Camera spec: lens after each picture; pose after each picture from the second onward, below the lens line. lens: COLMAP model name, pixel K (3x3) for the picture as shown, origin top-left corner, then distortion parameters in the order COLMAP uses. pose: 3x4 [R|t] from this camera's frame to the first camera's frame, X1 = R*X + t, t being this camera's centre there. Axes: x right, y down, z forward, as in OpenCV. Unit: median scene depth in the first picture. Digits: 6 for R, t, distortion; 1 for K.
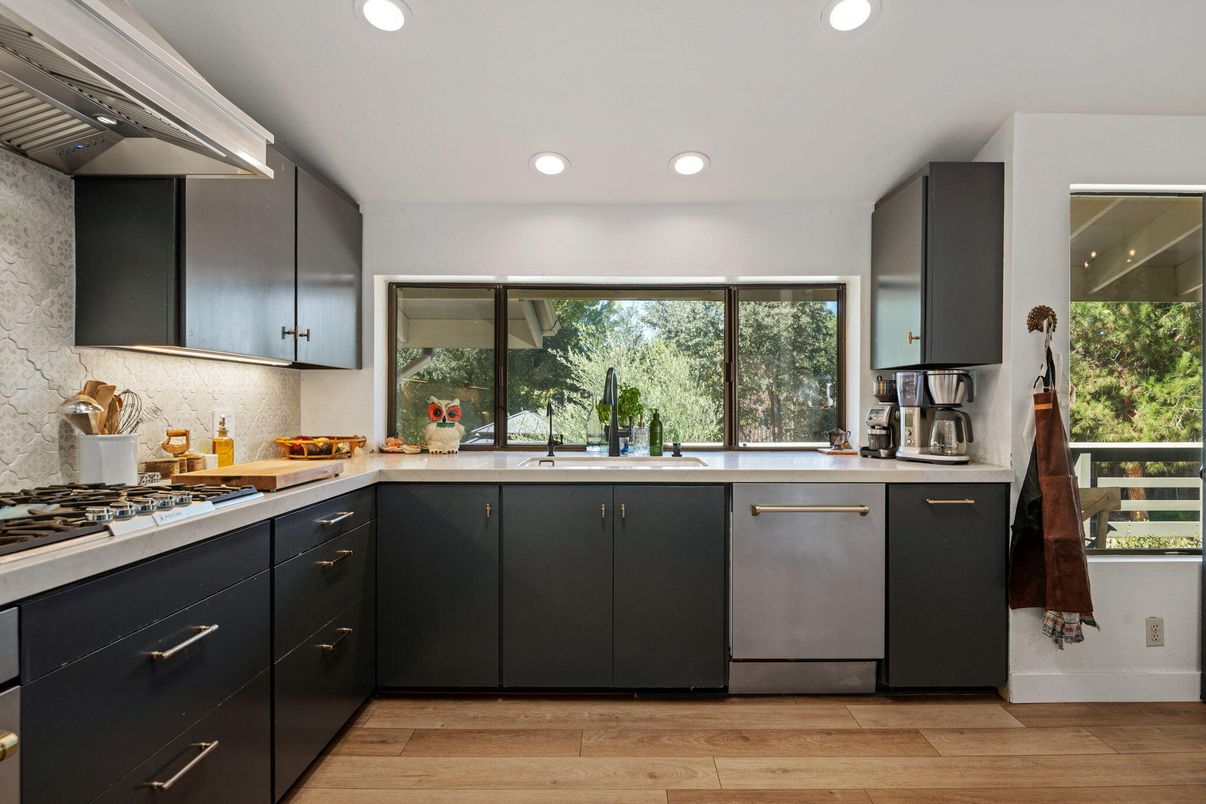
lens RADIAL K [[638.7, 0, 612.1], [0, 638.7, 403.8], [0, 0, 1]] dist [0.000979, 0.000349]
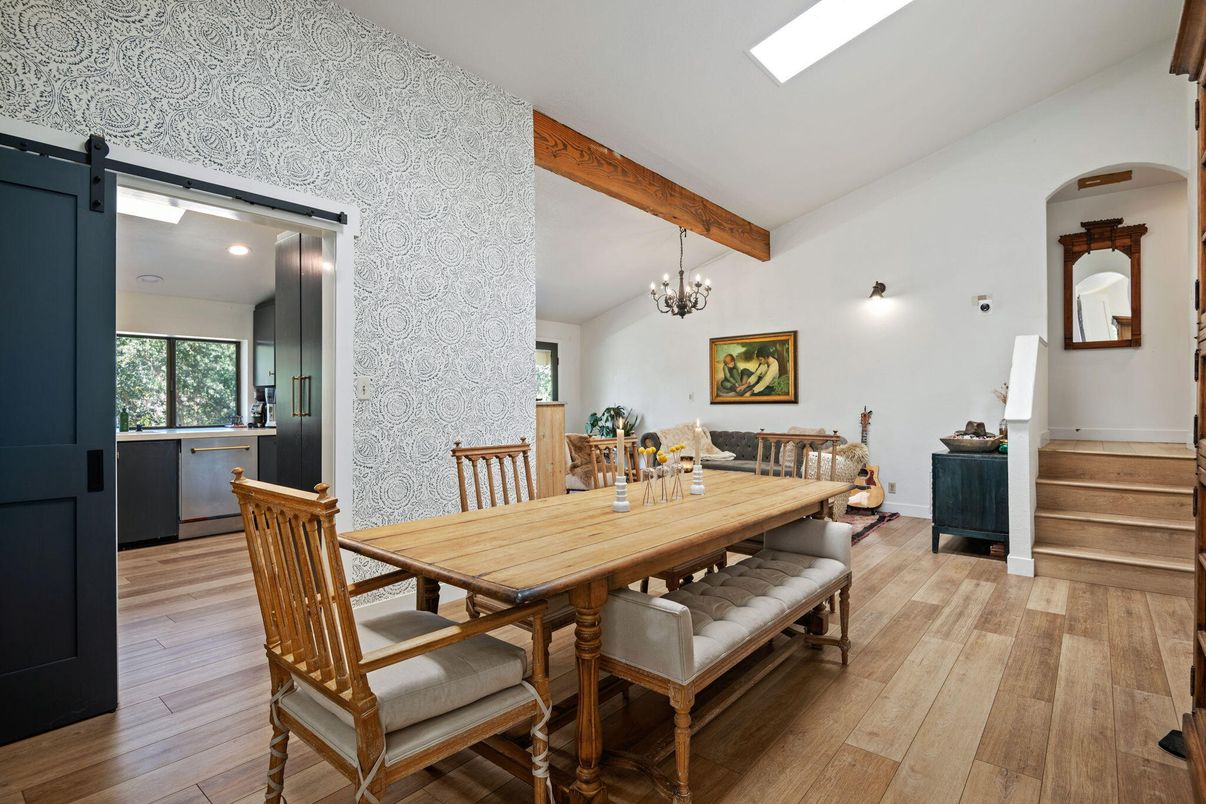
lens RADIAL K [[597.7, 0, 596.4], [0, 597.7, 400.9], [0, 0, 1]] dist [-0.000306, 0.001344]
pose [[0.643544, -0.003168, 0.765402, -0.387433], [0.005803, 0.999983, -0.000741, 0.003803], [-0.765387, 0.004918, 0.643552, -1.173937]]
